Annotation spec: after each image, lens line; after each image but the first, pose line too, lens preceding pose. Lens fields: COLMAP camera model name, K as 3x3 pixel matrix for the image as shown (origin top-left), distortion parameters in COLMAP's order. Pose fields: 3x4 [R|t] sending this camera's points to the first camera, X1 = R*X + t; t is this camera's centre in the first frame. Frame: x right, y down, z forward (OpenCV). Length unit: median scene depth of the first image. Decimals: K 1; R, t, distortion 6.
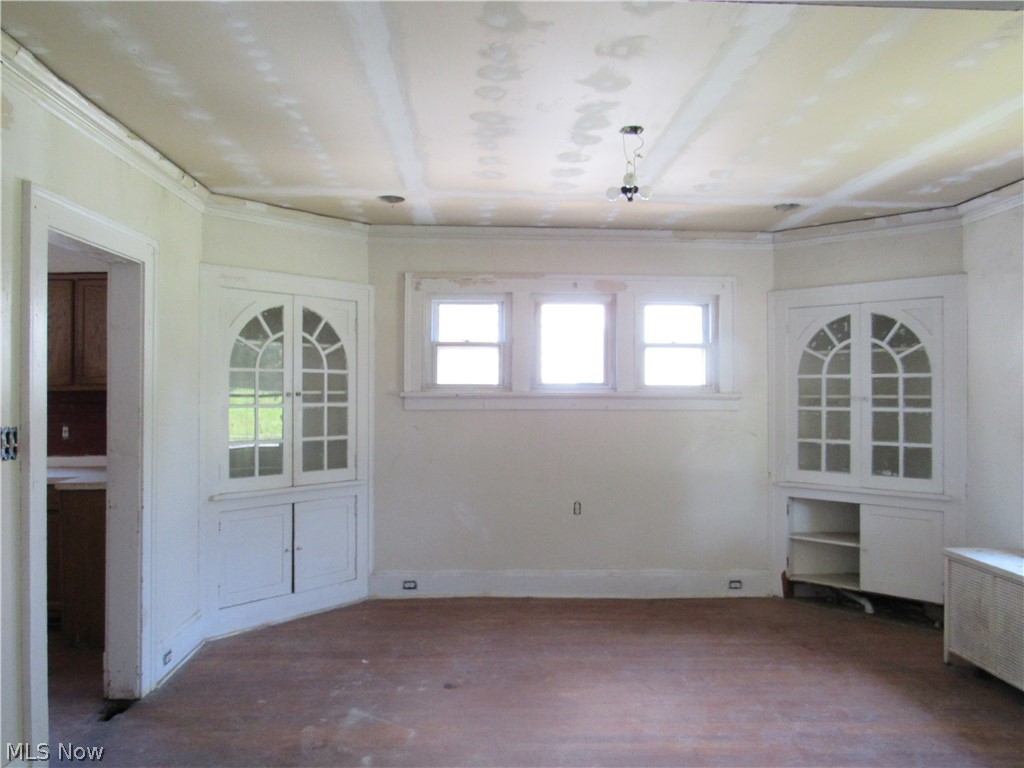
lens RADIAL K [[732.1, 0, 502.3], [0, 732.1, 386.1], [0, 0, 1]] dist [-0.028861, 0.002458]
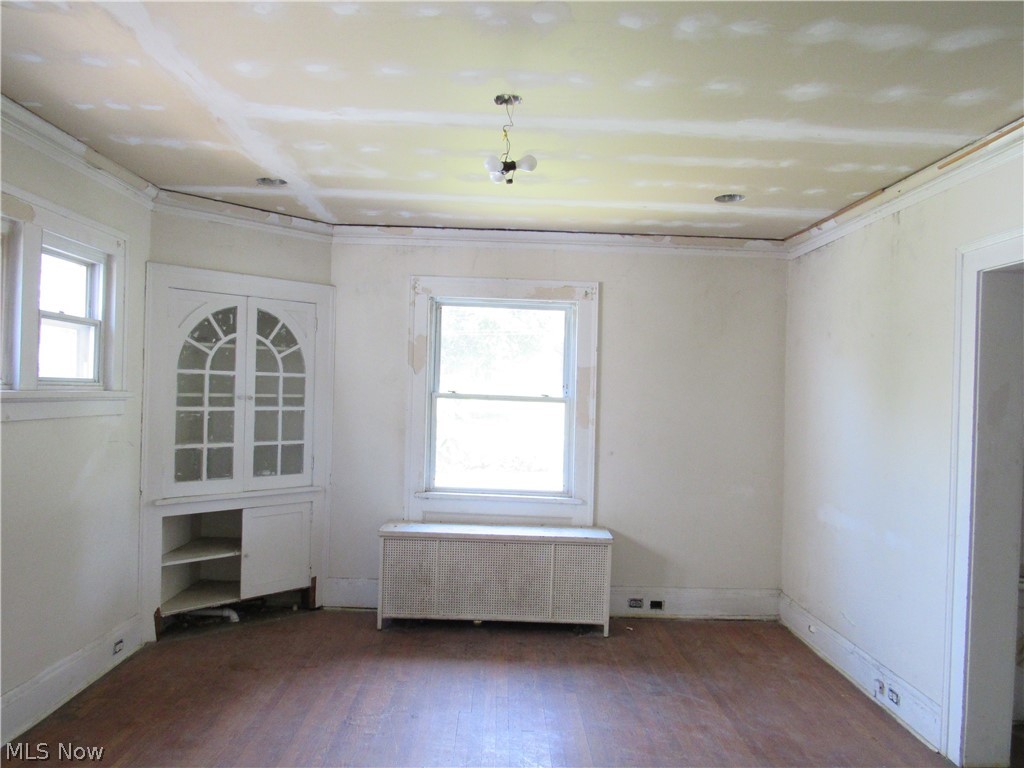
lens RADIAL K [[732.1, 0, 502.3], [0, 732.1, 386.1], [0, 0, 1]] dist [-0.028861, 0.002458]
pose [[0.023615, -0.001326, 0.999720, -0.448205], [-0.036890, 0.999317, 0.002197, -0.012104], [-0.999040, -0.036931, 0.023550, 0.648414]]
